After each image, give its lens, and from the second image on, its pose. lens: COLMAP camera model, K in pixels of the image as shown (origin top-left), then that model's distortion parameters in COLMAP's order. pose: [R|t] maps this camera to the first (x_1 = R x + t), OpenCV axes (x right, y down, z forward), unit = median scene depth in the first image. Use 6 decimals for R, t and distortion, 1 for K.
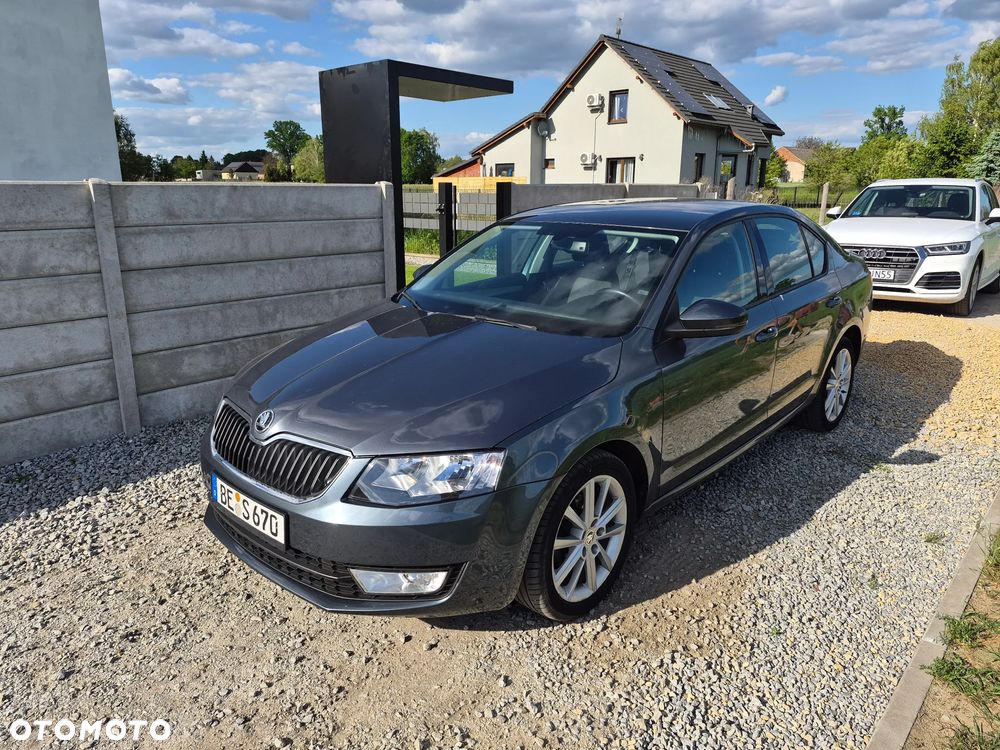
lens RADIAL K [[681.5, 0, 496.7], [0, 681.5, 379.0], [0, 0, 1]] dist [0.060511, -0.054466]
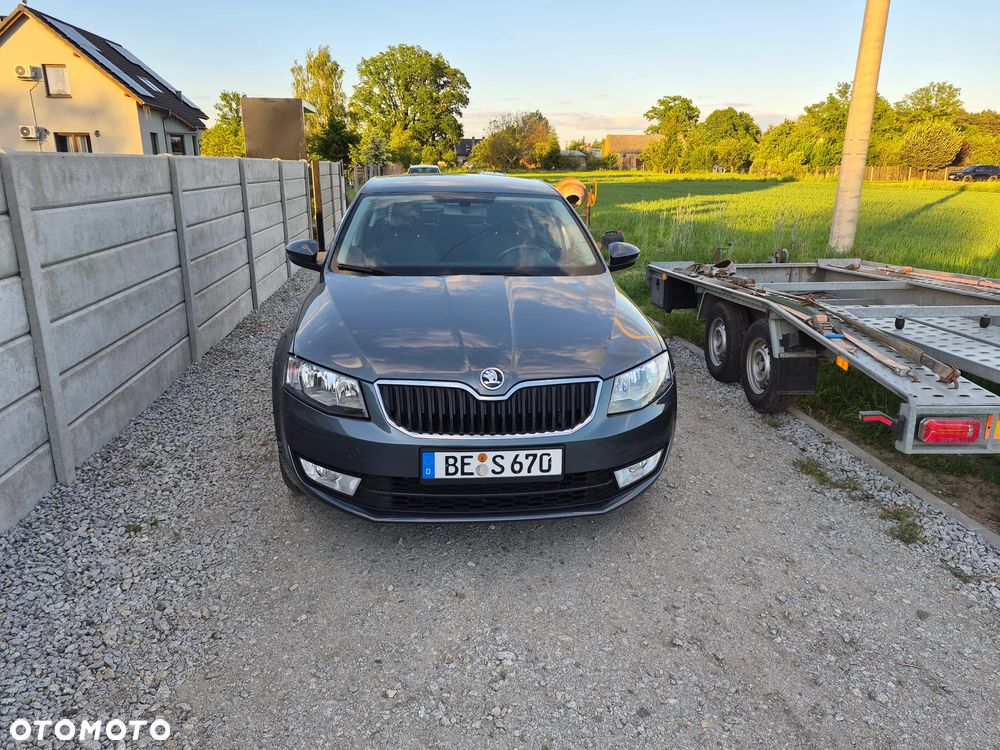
lens RADIAL K [[681.5, 0, 497.3], [0, 681.5, 343.3], [0, 0, 1]] dist [0.060511, -0.054466]
pose [[0.670798, -0.178536, 0.719829, -0.997769], [0.192560, 0.979233, 0.063431, -0.051666], [-0.716205, 0.096061, 0.691247, 0.247486]]
